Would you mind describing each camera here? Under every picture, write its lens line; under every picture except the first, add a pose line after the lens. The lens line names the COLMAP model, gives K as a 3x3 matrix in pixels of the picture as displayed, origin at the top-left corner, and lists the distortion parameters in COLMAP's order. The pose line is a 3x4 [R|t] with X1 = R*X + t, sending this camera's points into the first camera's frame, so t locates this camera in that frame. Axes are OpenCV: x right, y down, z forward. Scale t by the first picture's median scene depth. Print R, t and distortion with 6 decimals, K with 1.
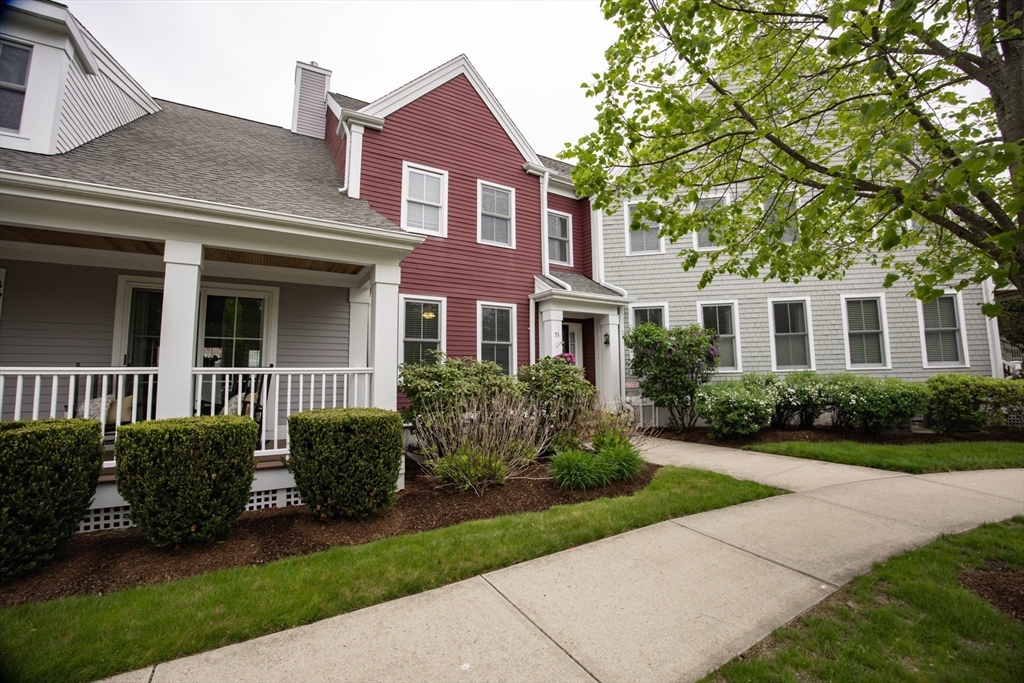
lens RADIAL K [[415.9, 0, 504.5], [0, 415.9, 335.7], [0, 0, 1]] dist [-0.030958, 0.002902]
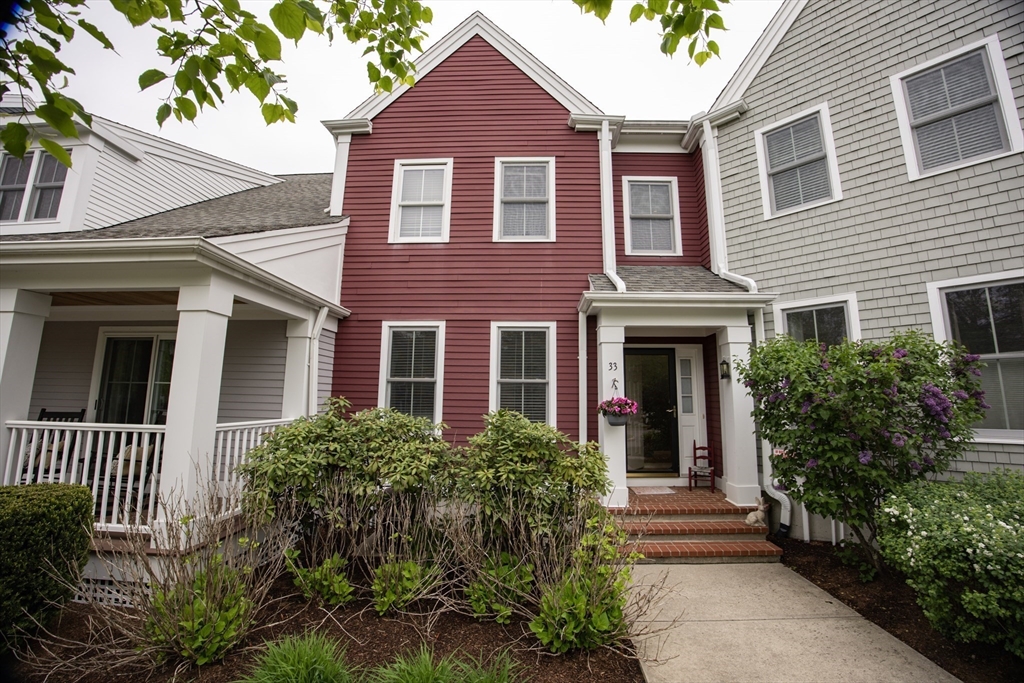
lens RADIAL K [[415.9, 0, 517.6], [0, 415.9, 331.1], [0, 0, 1]] dist [-0.030958, 0.002902]
pose [[0.848086, -0.071237, -0.525049, 0.332605], [0.031878, 0.995986, -0.083642, -0.007155], [0.528899, 0.054198, 0.846952, 0.408934]]
